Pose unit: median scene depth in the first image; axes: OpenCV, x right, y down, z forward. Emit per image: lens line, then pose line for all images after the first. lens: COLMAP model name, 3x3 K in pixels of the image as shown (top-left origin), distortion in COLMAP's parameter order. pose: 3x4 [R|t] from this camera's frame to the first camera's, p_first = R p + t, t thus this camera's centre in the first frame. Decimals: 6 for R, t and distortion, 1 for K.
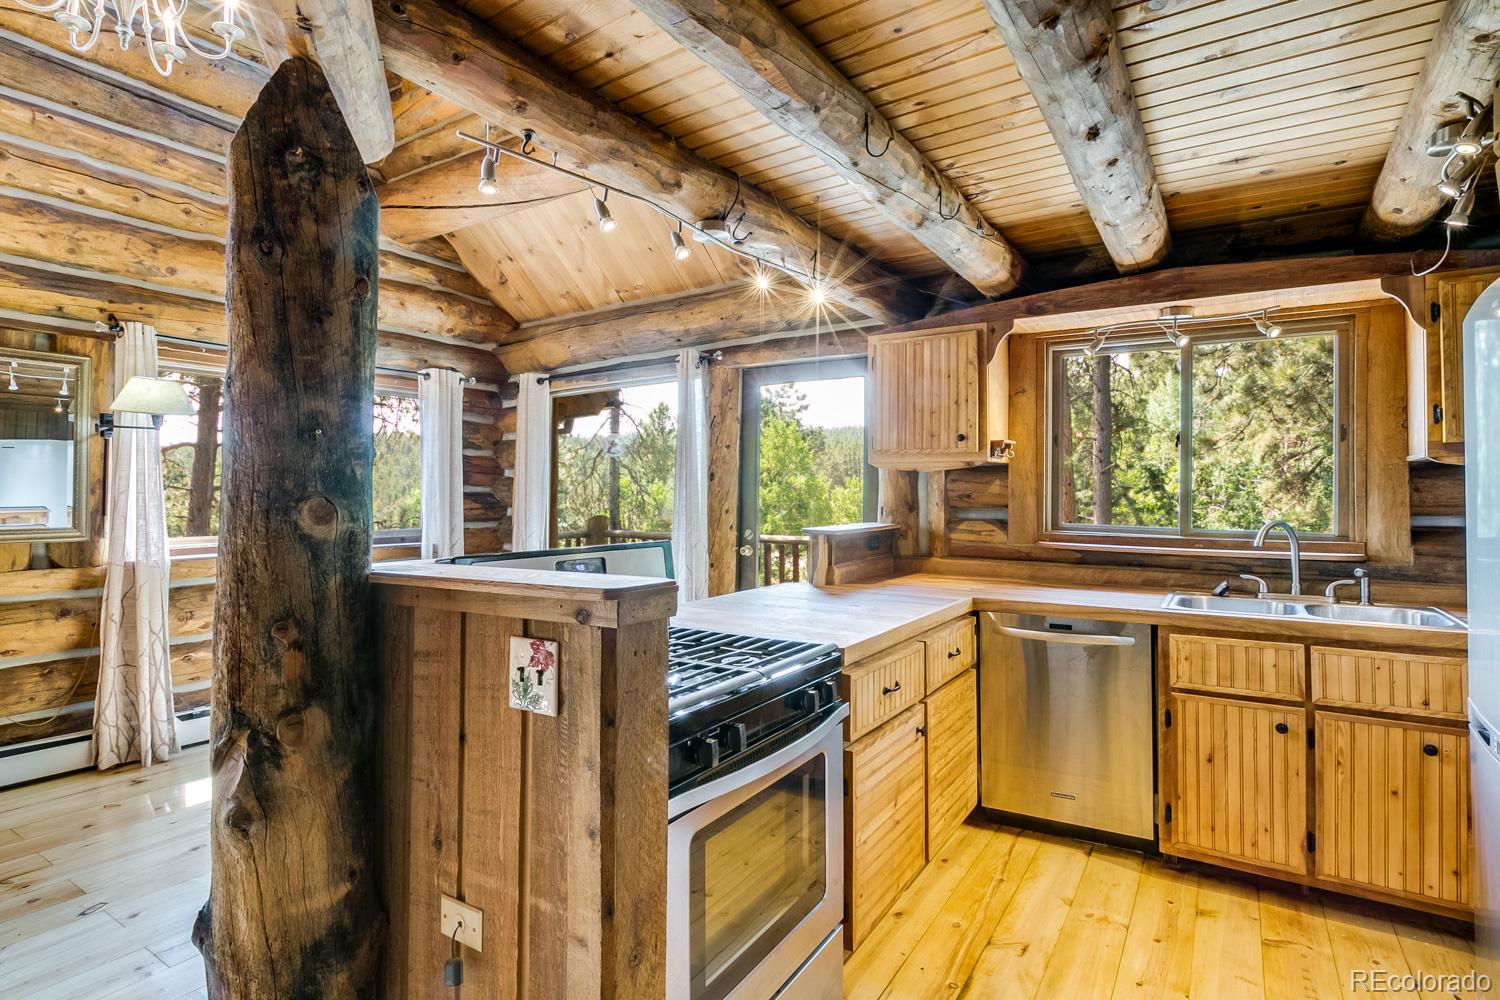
lens RADIAL K [[752.9, 0, 753.3], [0, 752.9, 489.8], [0, 0, 1]] dist [0.010436, -0.000232]
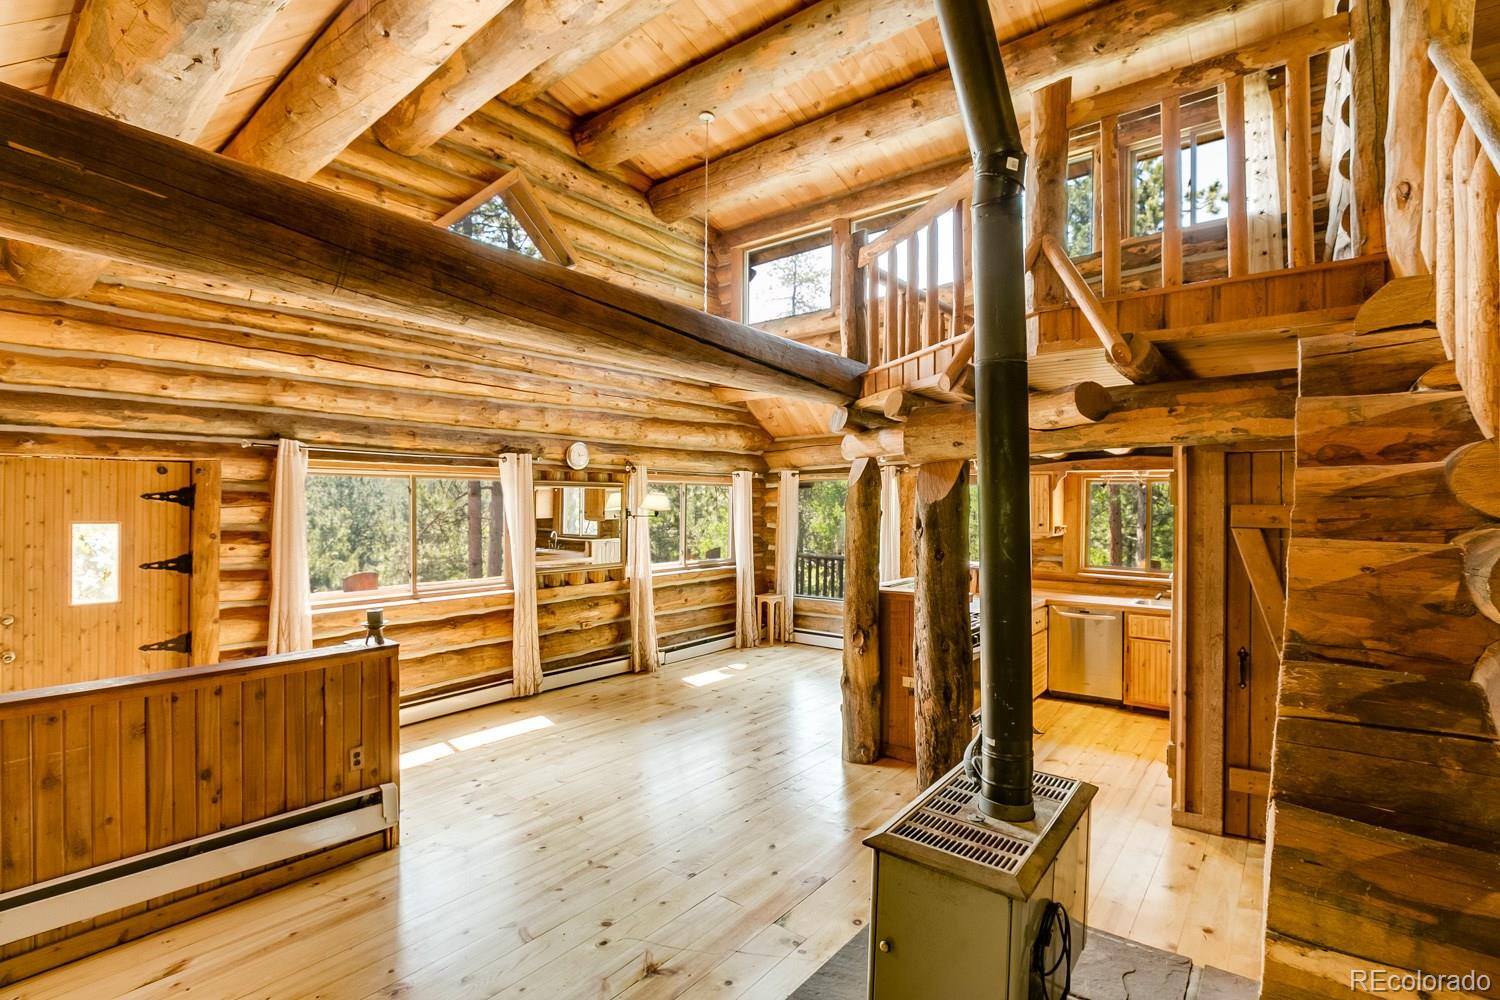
lens RADIAL K [[692.0, 0, 777.6], [0, 692.0, 512.4], [0, 0, 1]] dist [0.000640, -0.000750]
pose [[0.997210, 0.002837, -0.074590, -0.299025], [-0.001425, 0.999819, 0.018977, -0.130139], [0.074630, -0.018818, 0.997034, -0.941719]]
